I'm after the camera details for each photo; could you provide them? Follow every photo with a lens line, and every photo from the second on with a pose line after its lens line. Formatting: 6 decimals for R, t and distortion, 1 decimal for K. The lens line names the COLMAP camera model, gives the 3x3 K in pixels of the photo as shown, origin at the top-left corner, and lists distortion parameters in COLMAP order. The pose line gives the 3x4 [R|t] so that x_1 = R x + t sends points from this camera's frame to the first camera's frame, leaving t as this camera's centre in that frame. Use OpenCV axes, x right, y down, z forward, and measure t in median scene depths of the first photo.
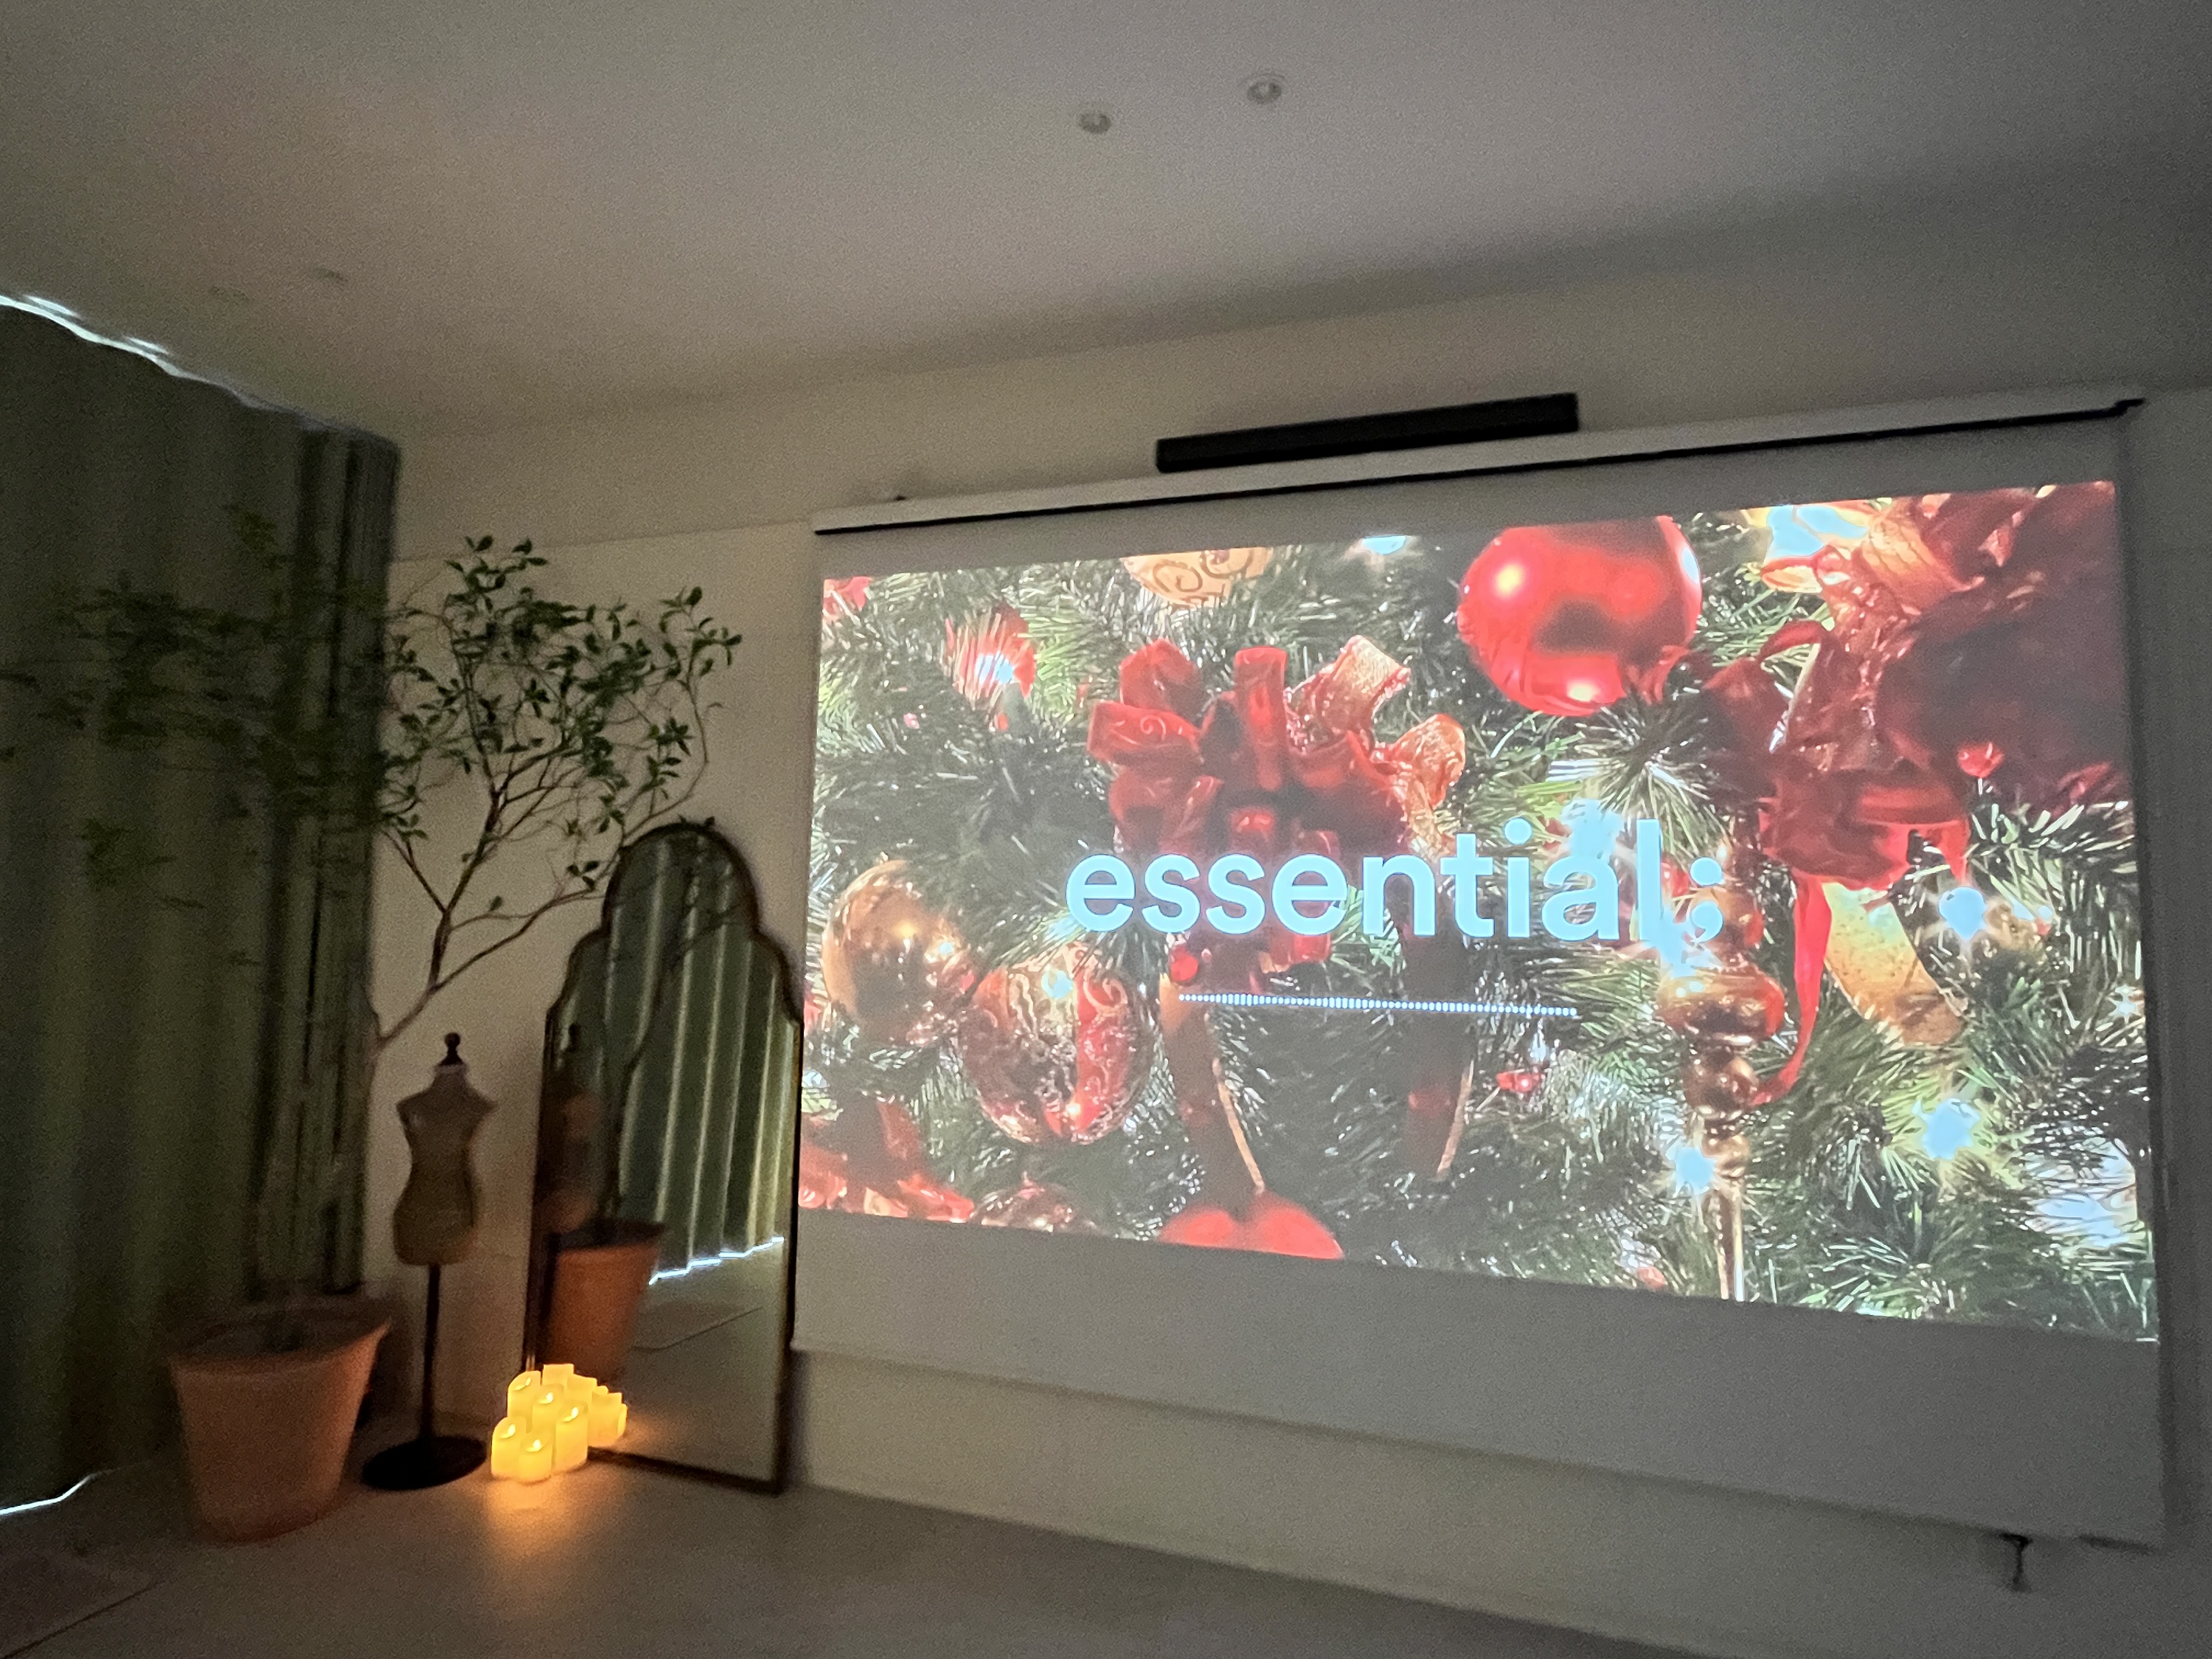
lens RADIAL K [[1220.9, 0, 1104.5], [0, 1220.9, 827.8], [0, 0, 1]] dist [-0.000588, 0.000253]
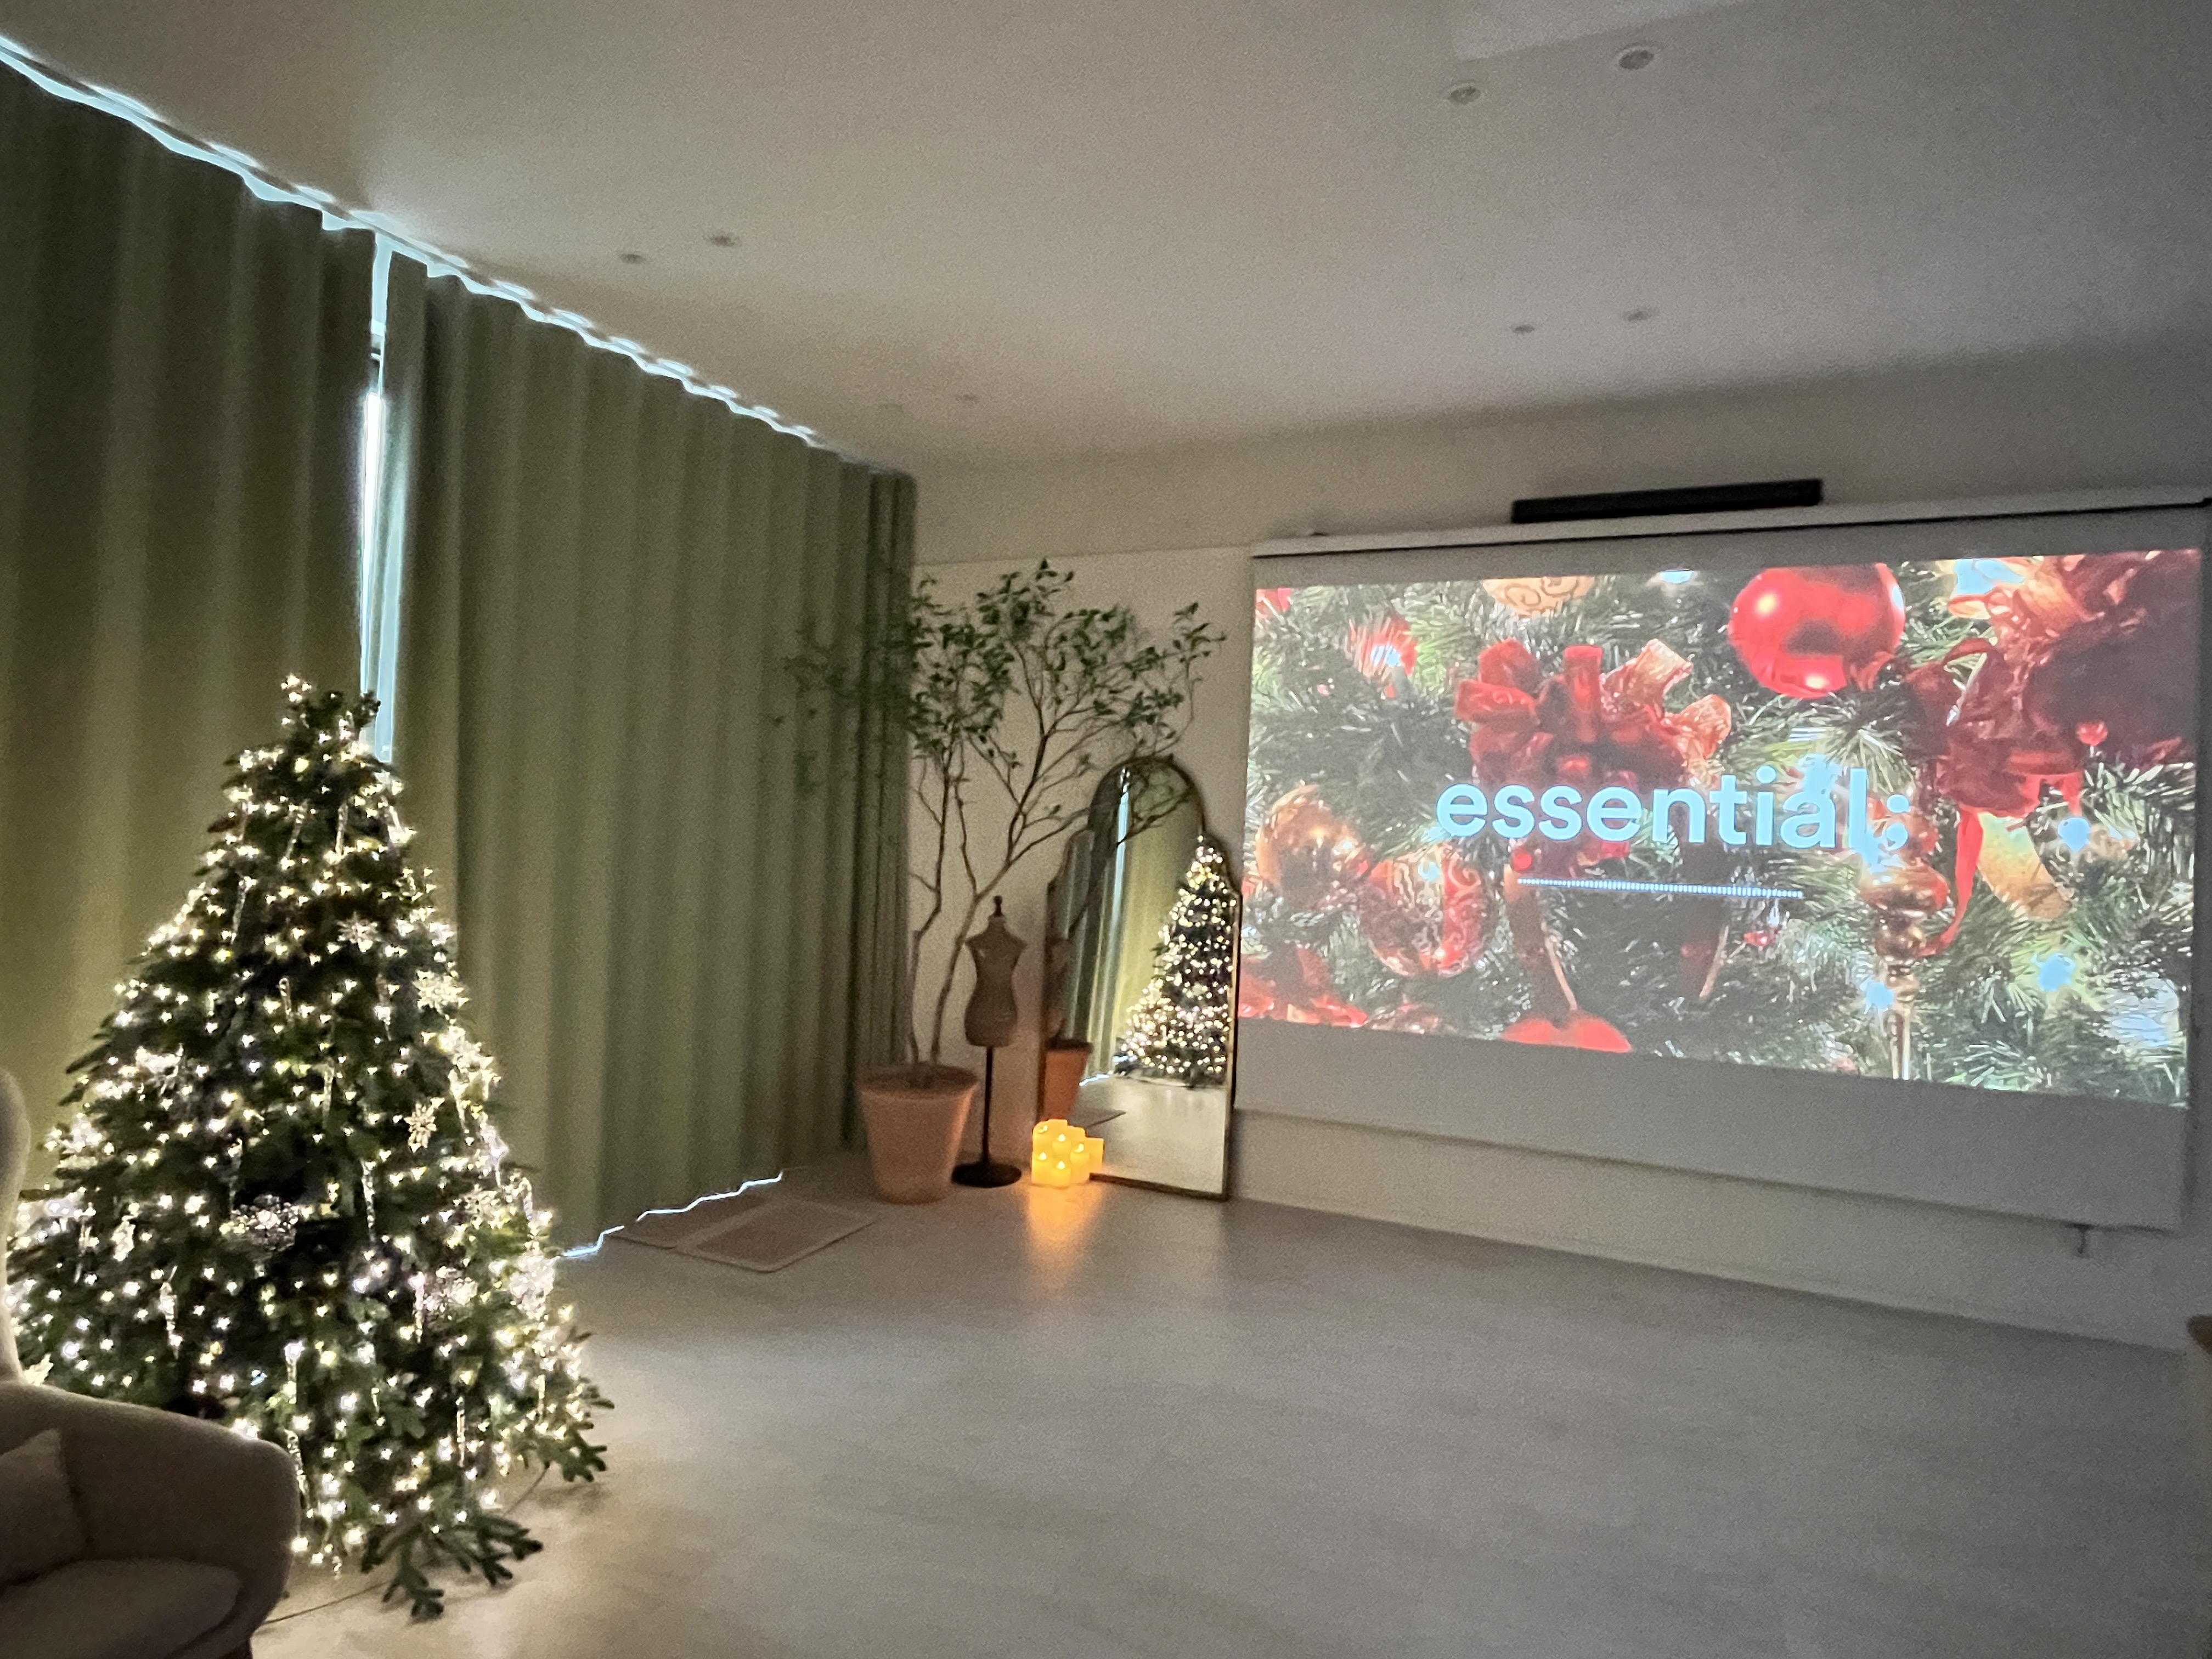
lens RADIAL K [[1220.9, 0, 1107.0], [0, 1220.9, 826.5], [0, 0, 1]] dist [-0.000588, 0.000253]
pose [[0.995468, 0.022252, -0.092456, -0.323593], [-0.016574, 0.997955, 0.061733, -0.012414], [0.093641, -0.059921, 0.993801, -0.564612]]
